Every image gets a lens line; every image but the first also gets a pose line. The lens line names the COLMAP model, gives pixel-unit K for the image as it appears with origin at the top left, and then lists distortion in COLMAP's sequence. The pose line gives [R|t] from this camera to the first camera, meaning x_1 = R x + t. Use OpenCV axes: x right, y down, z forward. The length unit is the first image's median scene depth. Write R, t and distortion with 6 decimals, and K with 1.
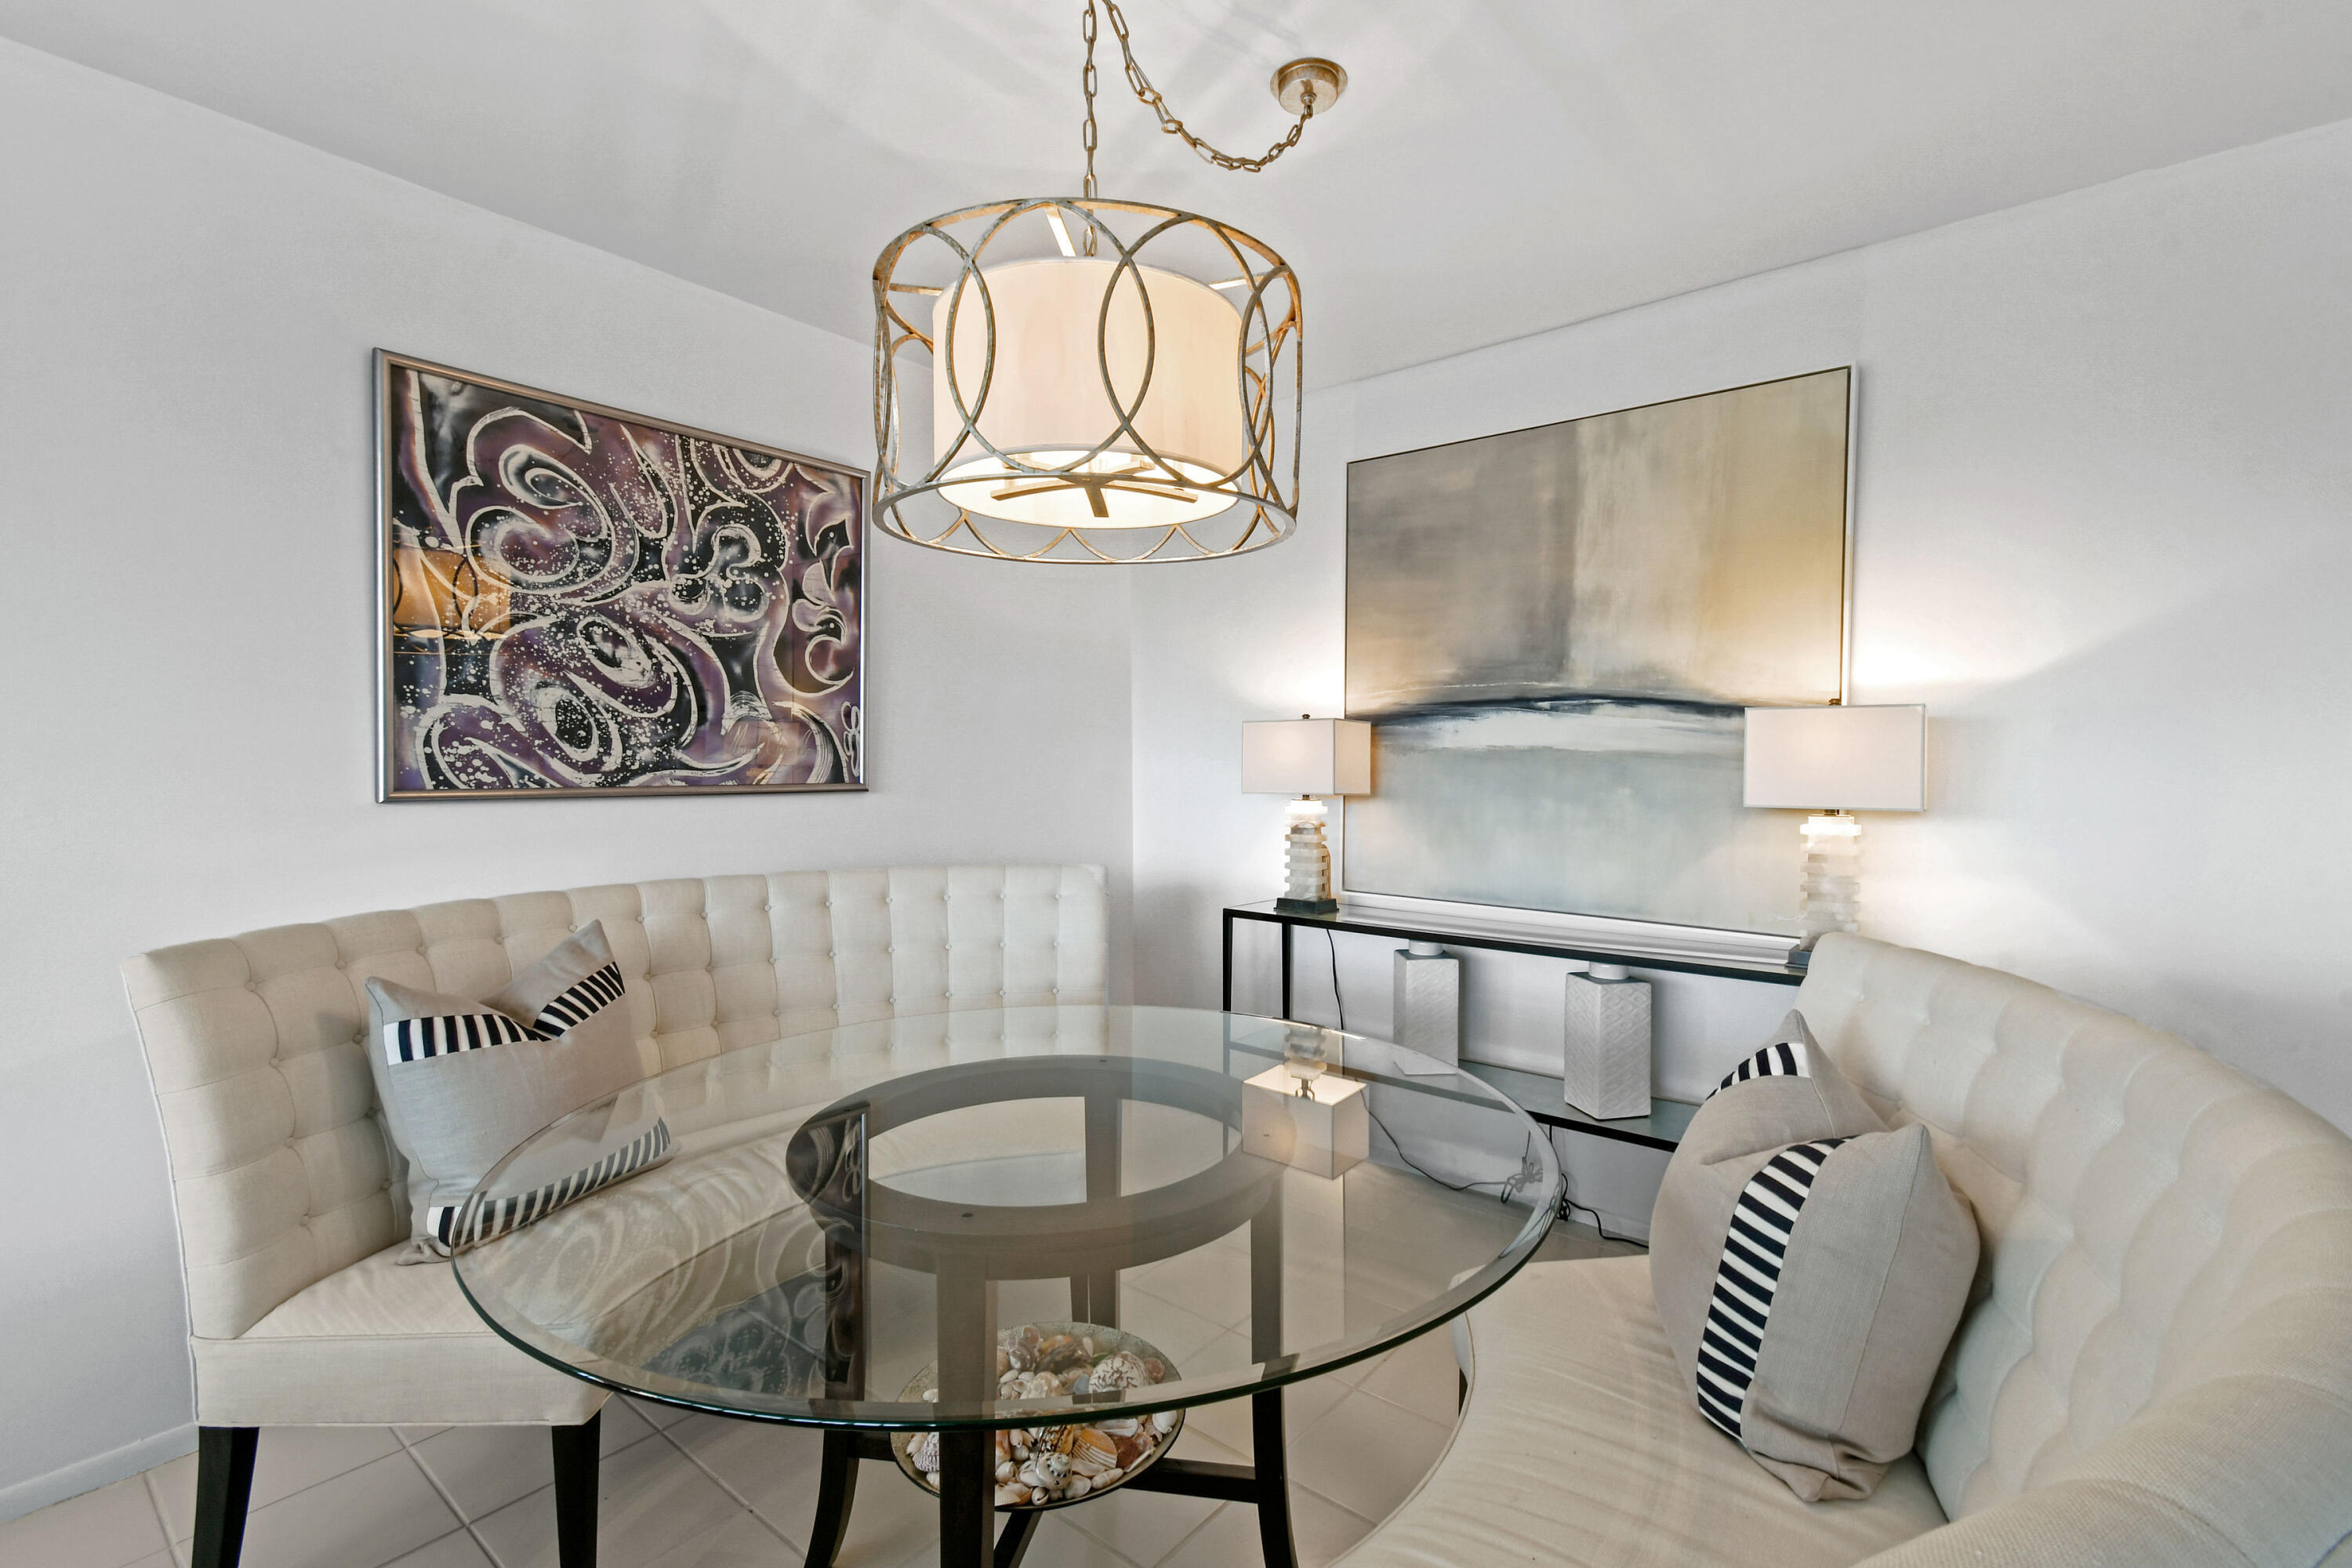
lens RADIAL K [[1040.7, 0, 1194.7], [0, 1040.7, 778.7], [0, 0, 1]] dist [0.000047, -0.000363]
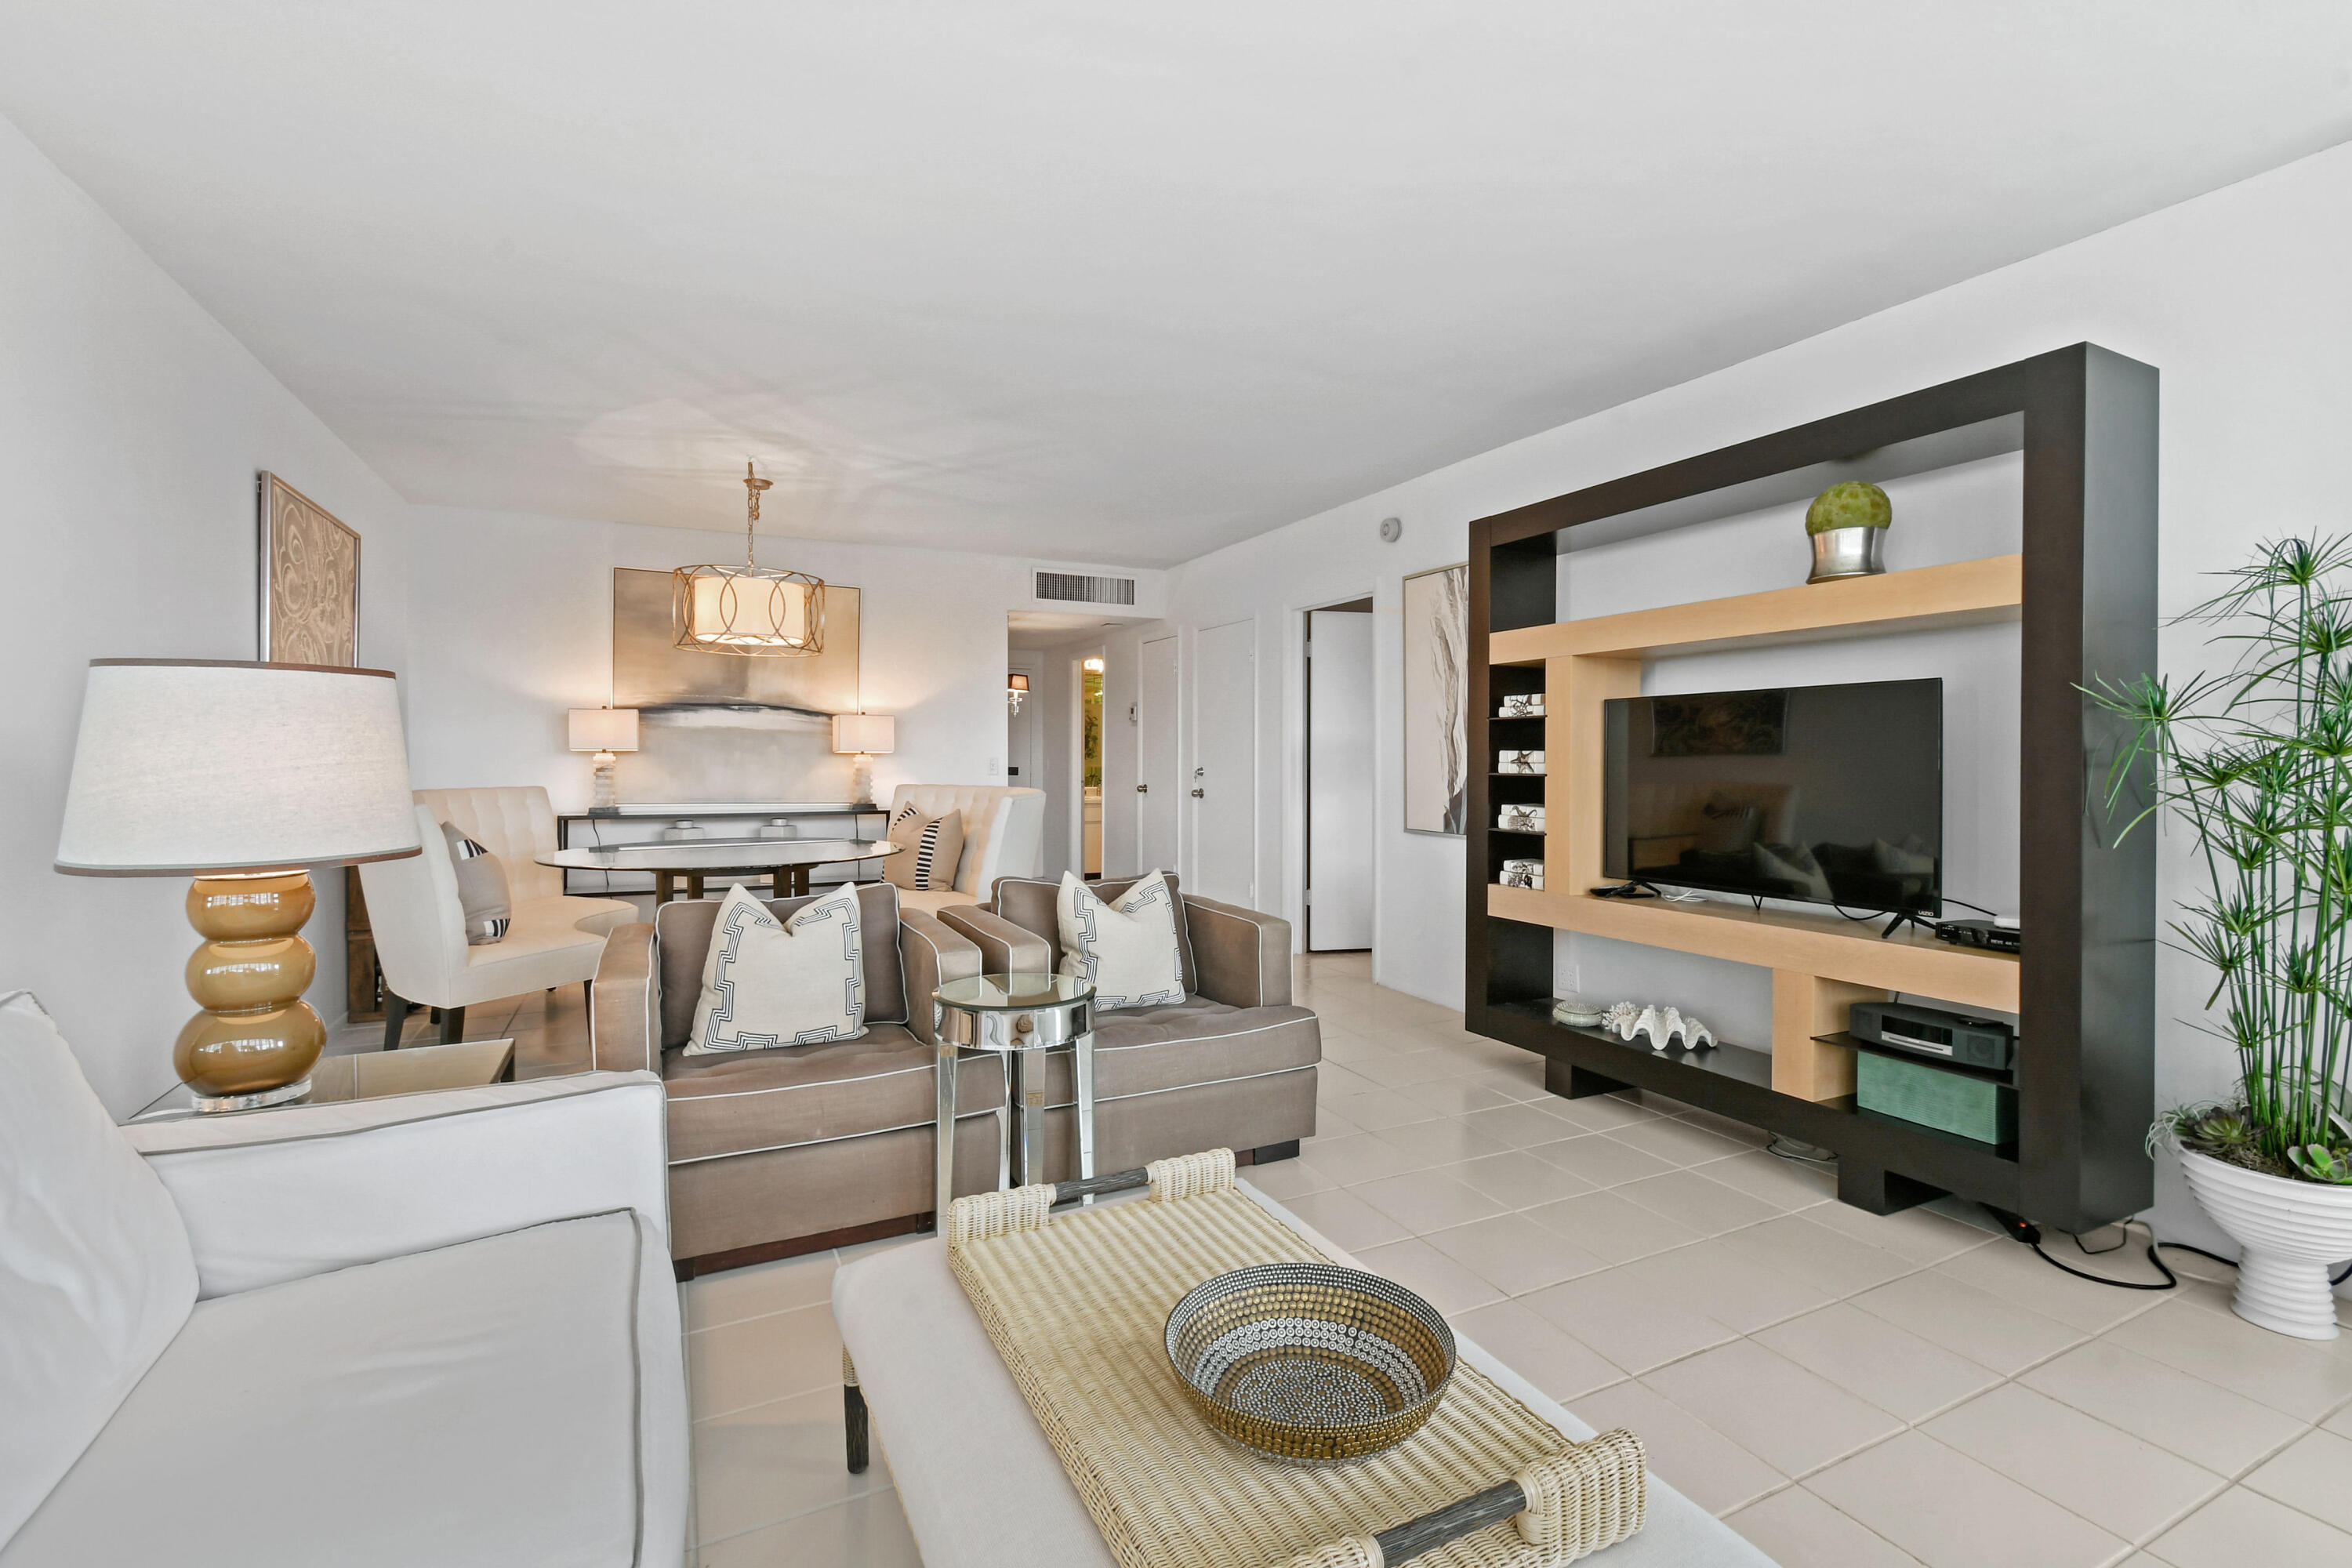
lens RADIAL K [[1045.1, 0, 1188.8], [0, 1045.1, 763.3], [0, 0, 1]] dist [0.000895, 0.000035]
pose [[0.421724, -0.007935, 0.906689, -1.373358], [0.010678, 0.999936, 0.003785, 0.051635], [-0.906661, 0.008085, 0.421782, -0.847717]]
